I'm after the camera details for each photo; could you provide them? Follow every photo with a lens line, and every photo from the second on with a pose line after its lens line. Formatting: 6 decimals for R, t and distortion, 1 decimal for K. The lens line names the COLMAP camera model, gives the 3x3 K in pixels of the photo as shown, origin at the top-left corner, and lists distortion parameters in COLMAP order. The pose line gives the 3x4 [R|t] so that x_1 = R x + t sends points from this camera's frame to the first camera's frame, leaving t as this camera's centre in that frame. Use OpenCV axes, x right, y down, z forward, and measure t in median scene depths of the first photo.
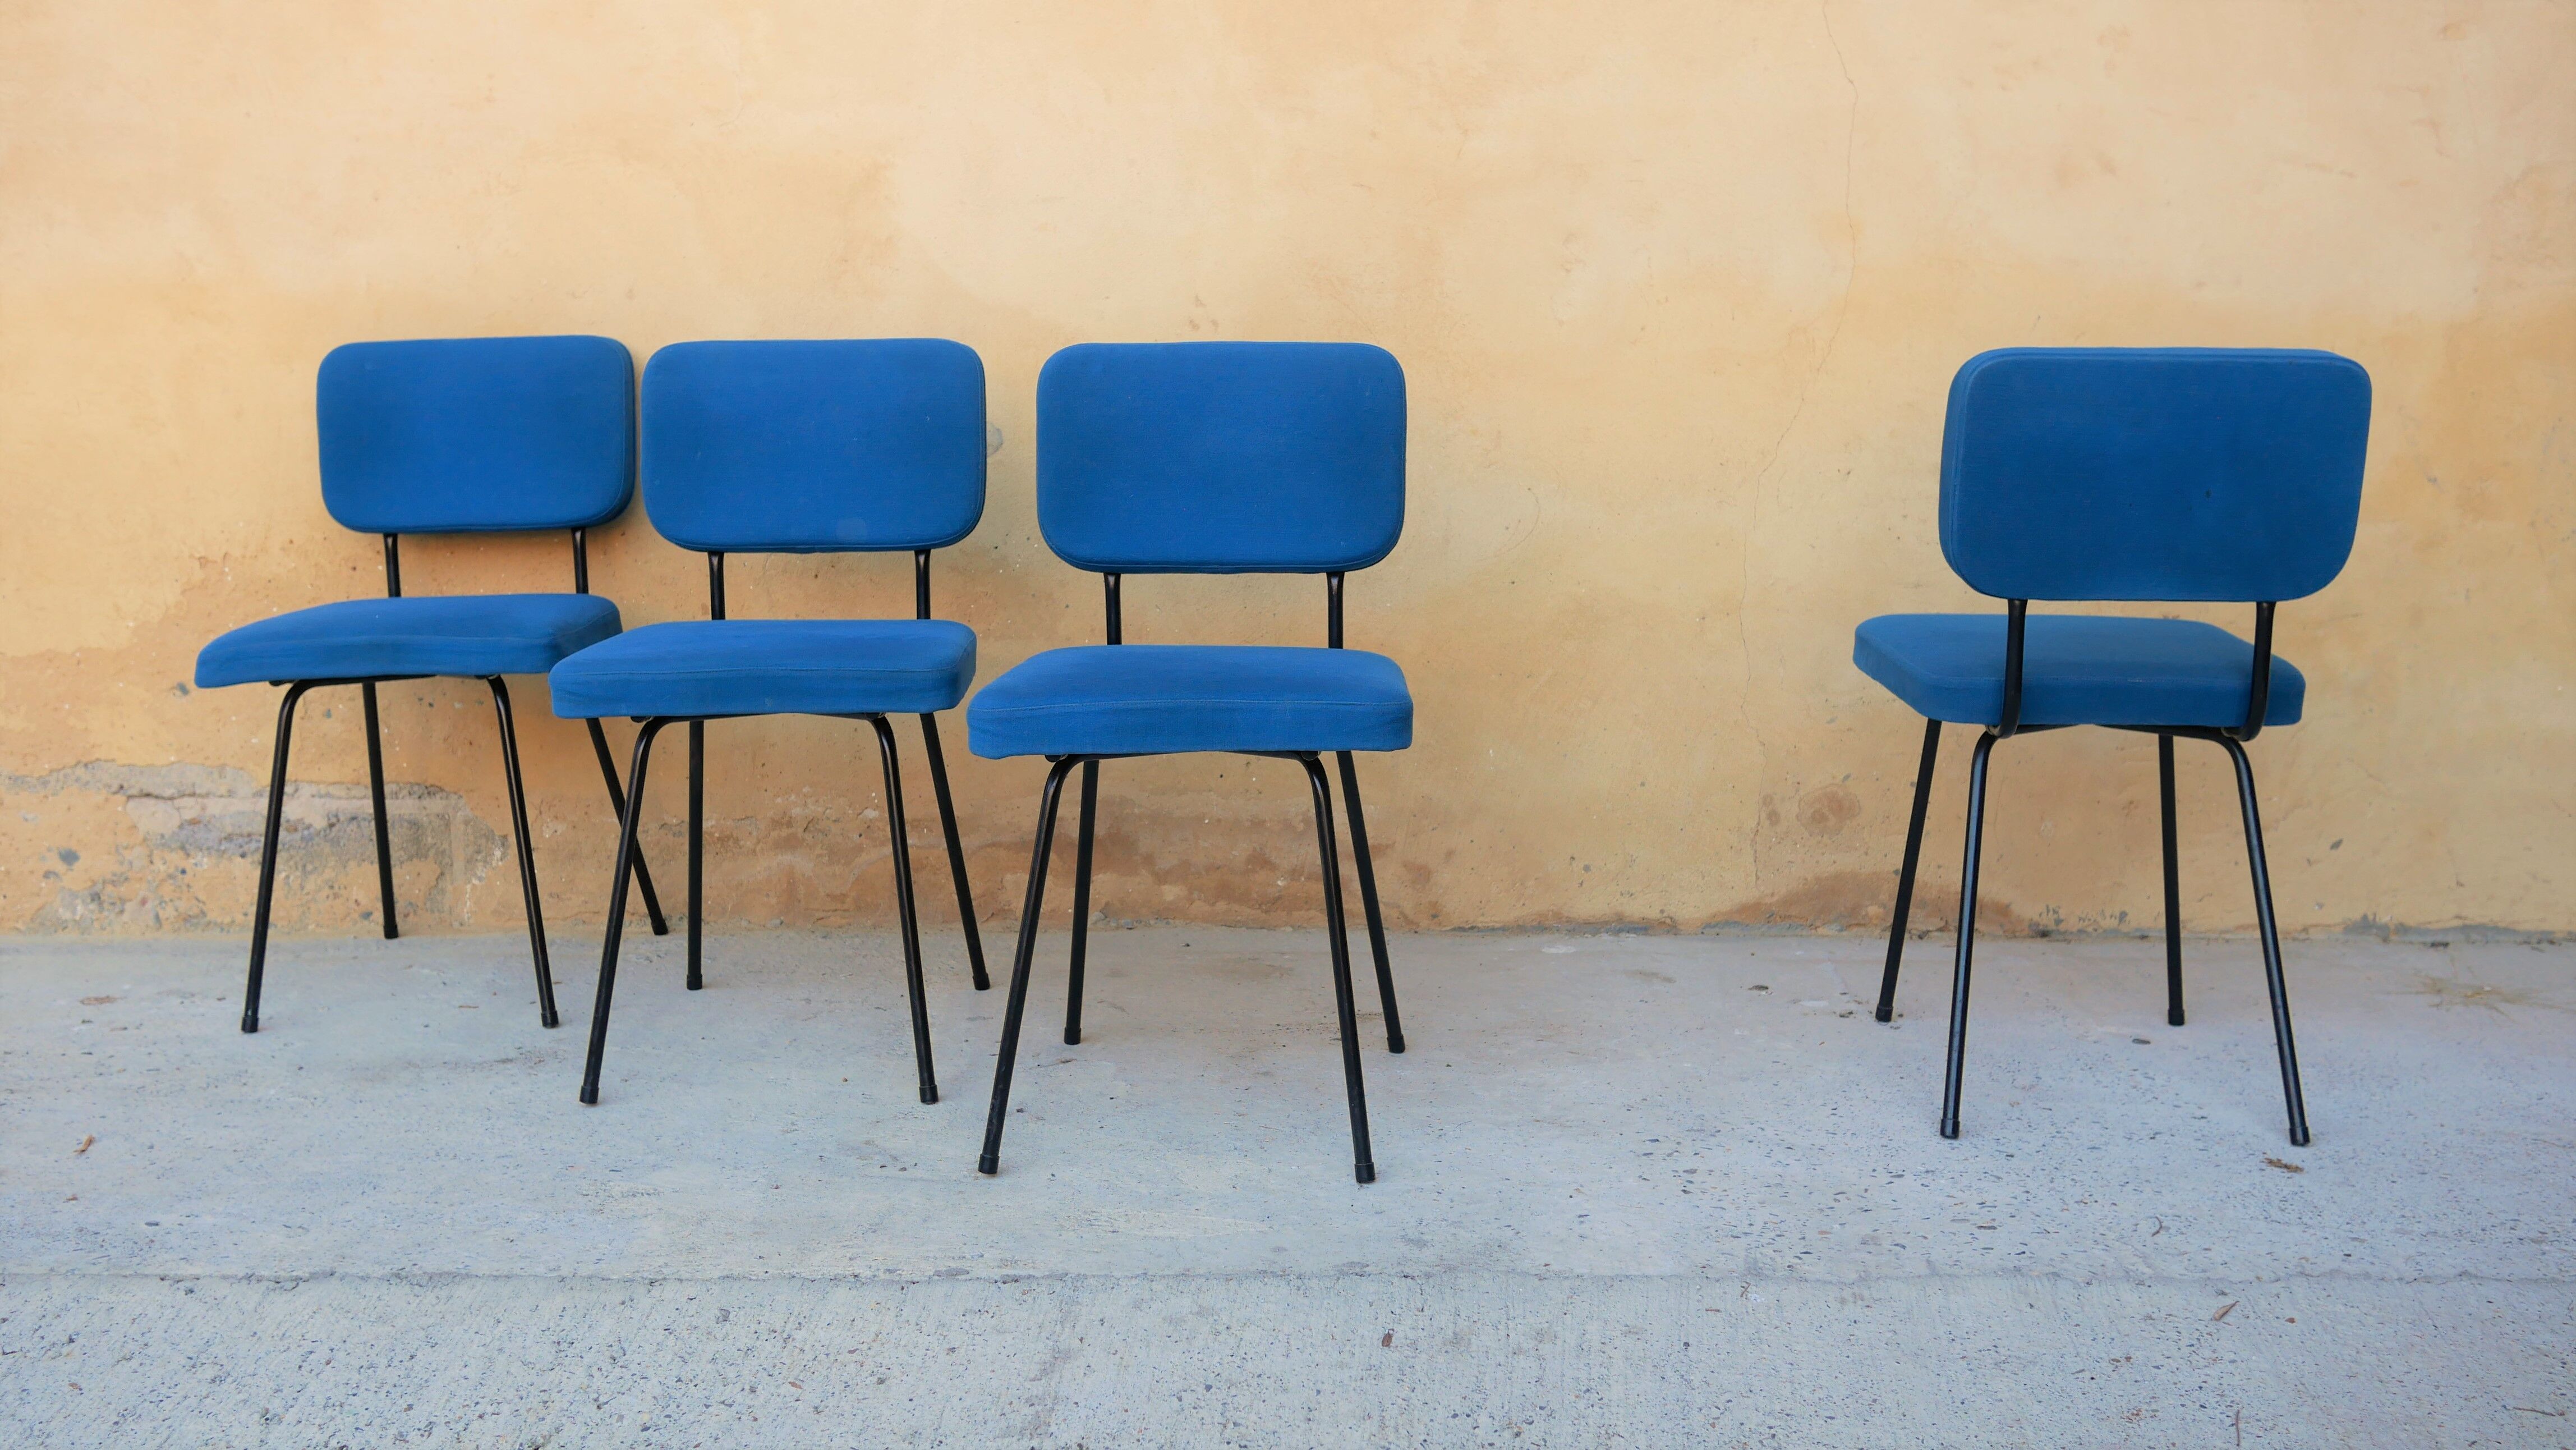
lens RADIAL K [[3020.6, 0, 1288.0], [0, 3020.6, 725.0], [0, 0, 1]] dist [-0.019295, 0.031189]
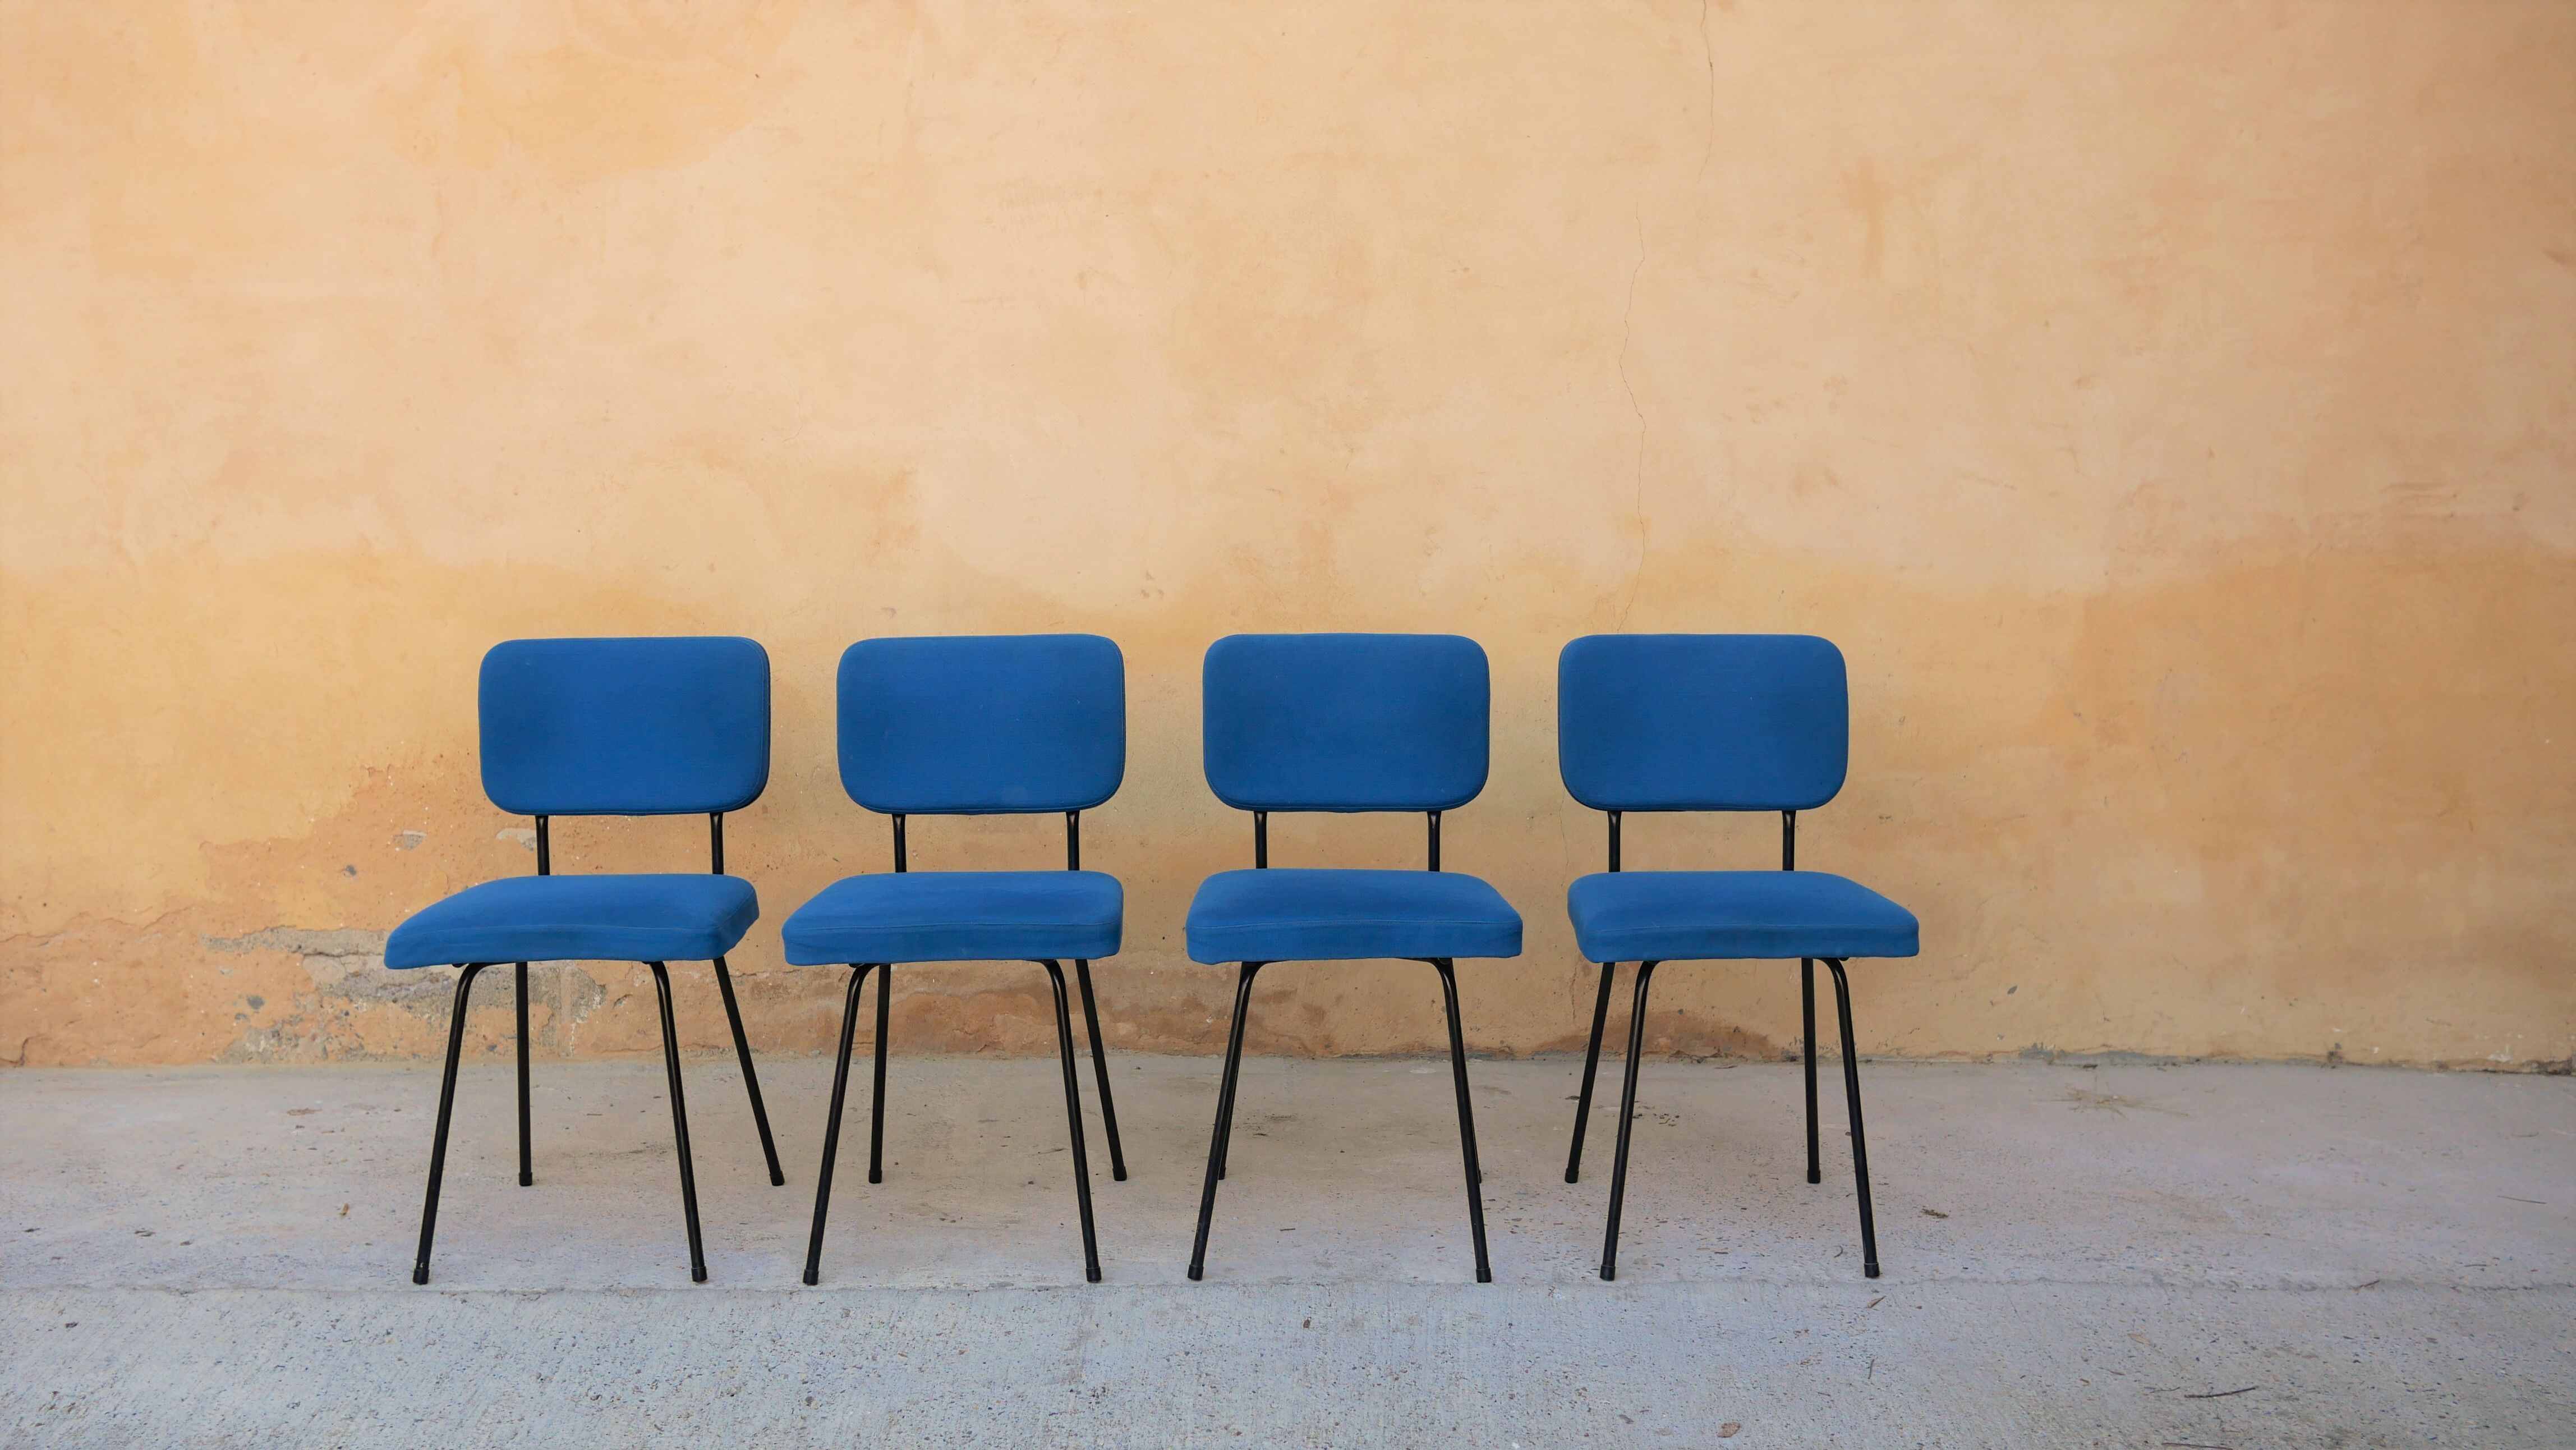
lens RADIAL K [[3018.0, 0, 1303.3], [0, 3018.0, 722.5], [0, 0, 1]] dist [-0.013311, 0.031867]
pose [[0.998737, 0.003130, 0.050154, -0.030105], [-0.000368, 0.998487, -0.054993, -0.004800], [-0.050250, 0.054905, 0.997226, -0.331141]]
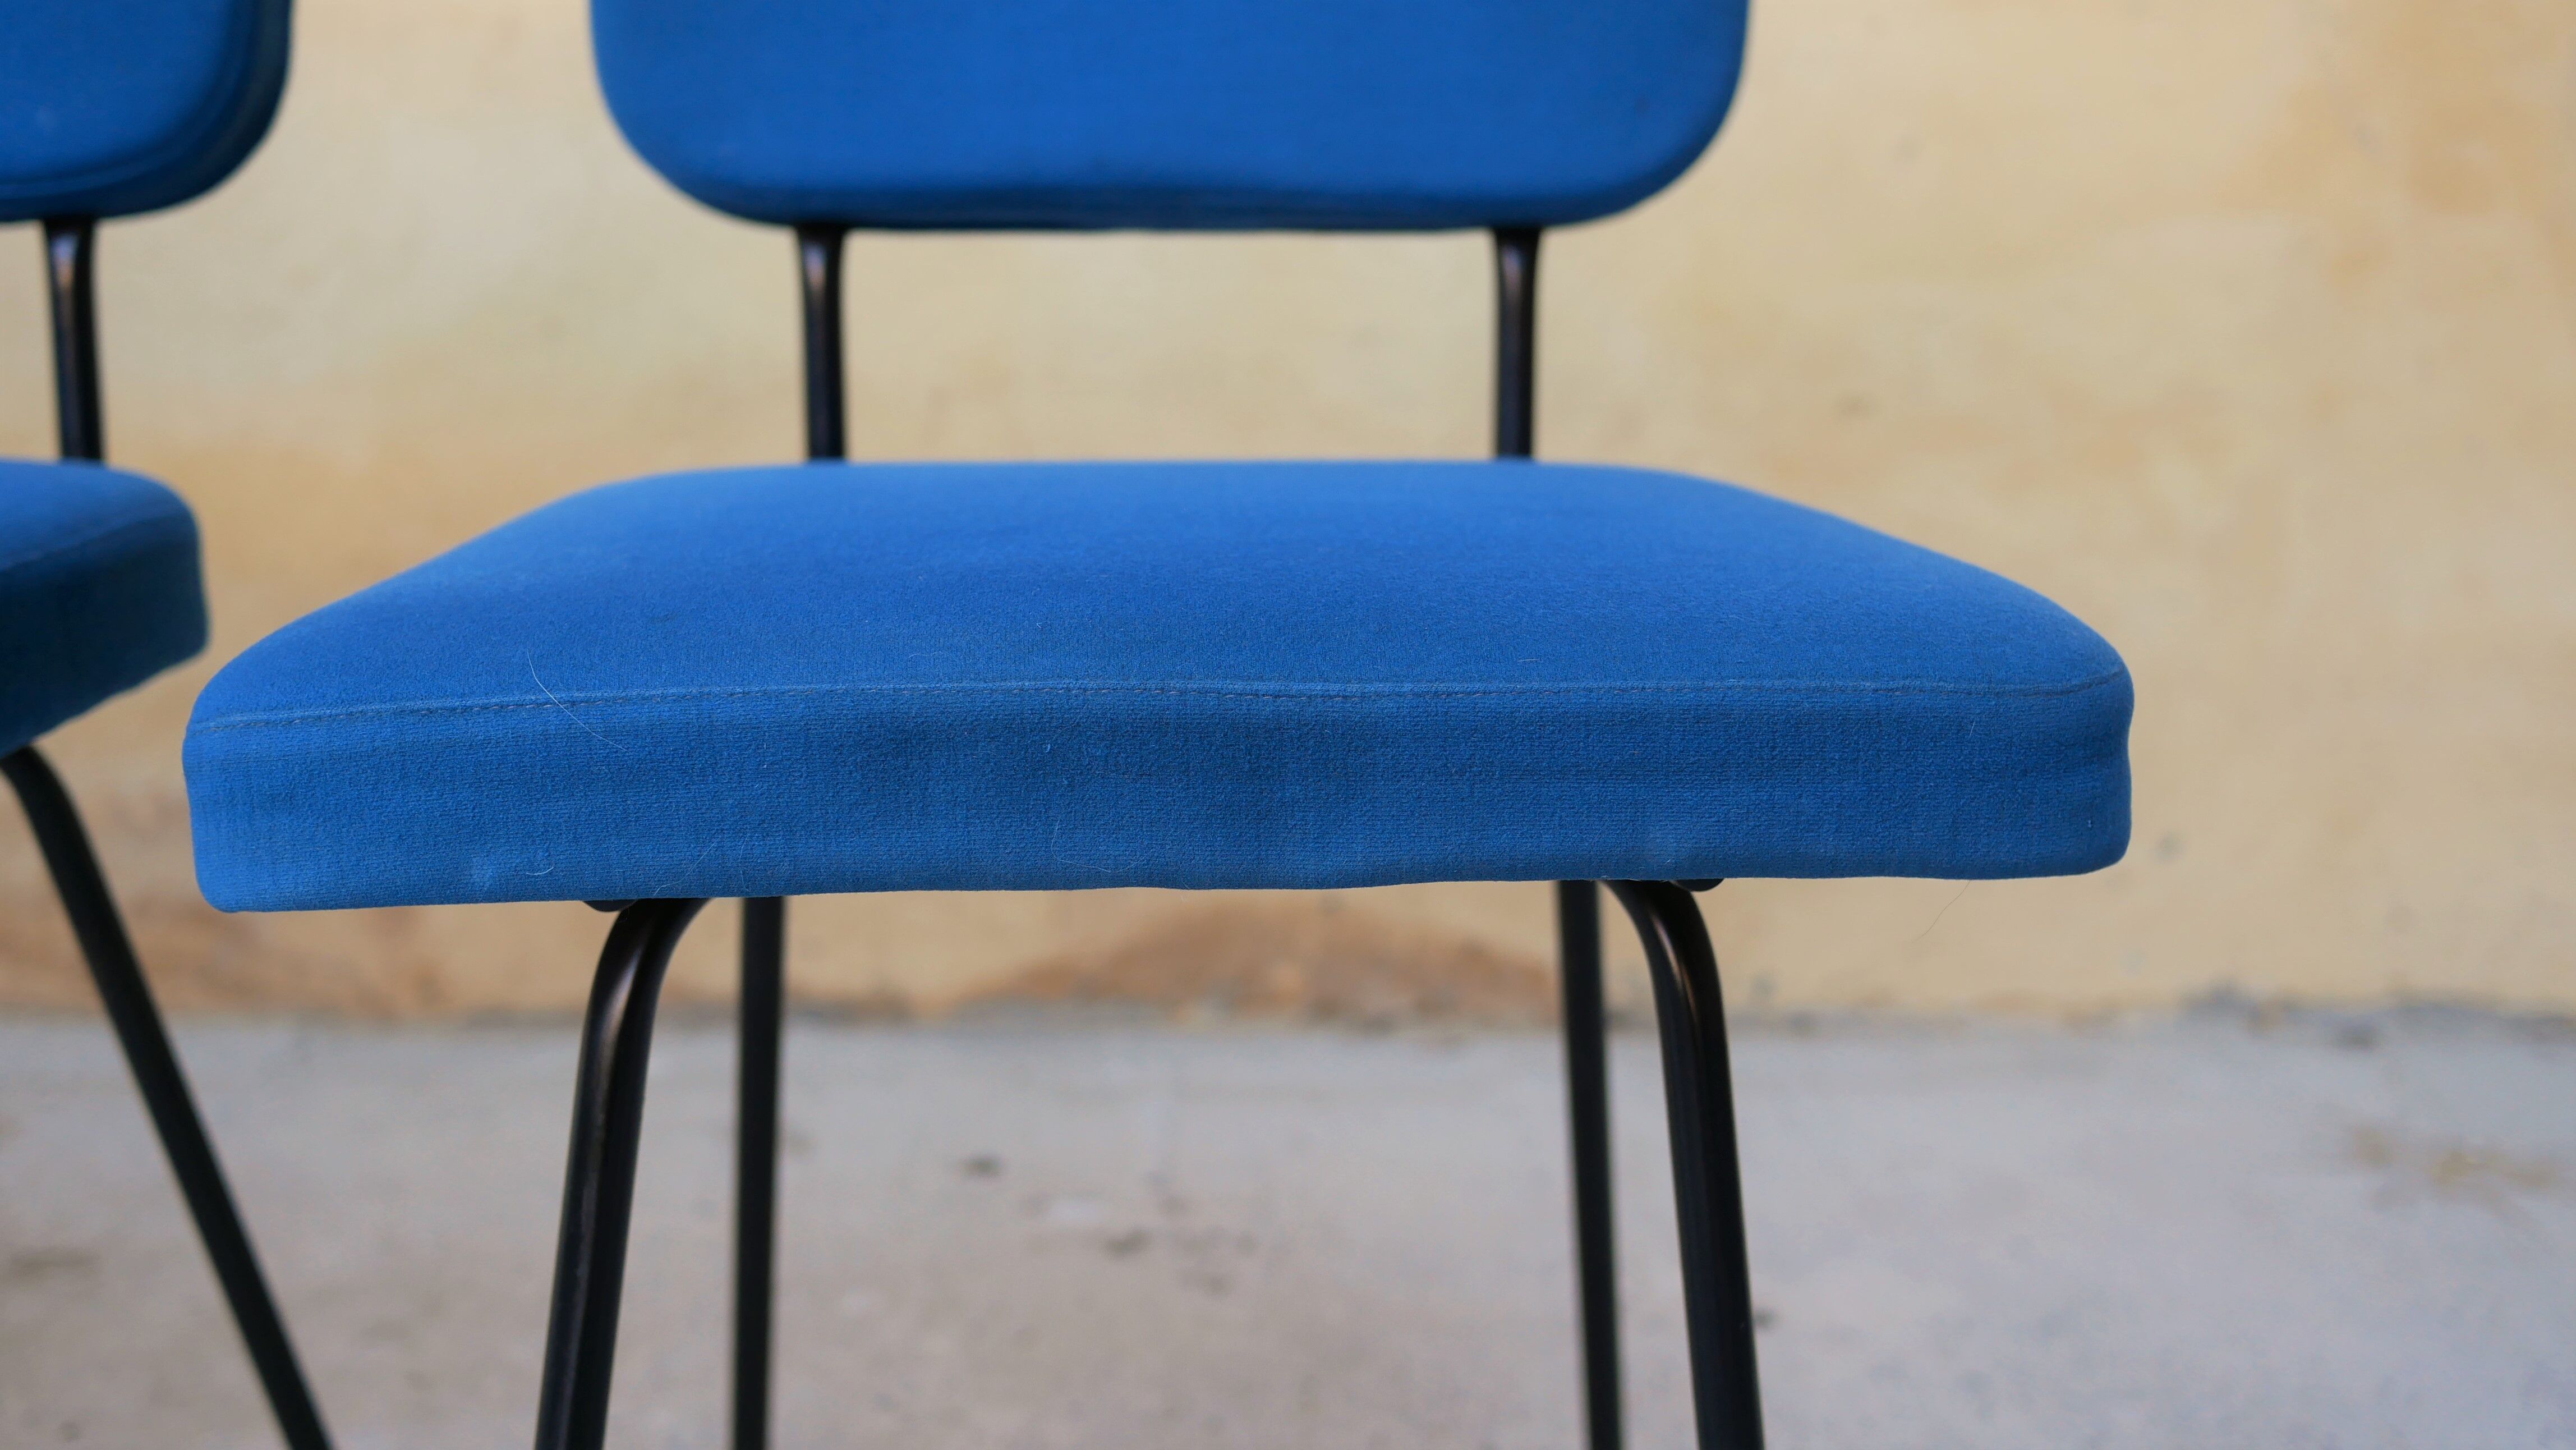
lens RADIAL K [[3020.6, 0, 1288.0], [0, 3020.6, 725.0], [0, 0, 1]] dist [-0.019295, 0.031189]
pose [[0.997701, -0.000363, 0.067766, 0.174978], [-0.001428, 0.999651, 0.026375, 0.005364], [-0.067752, -0.026411, 0.997353, 0.535041]]
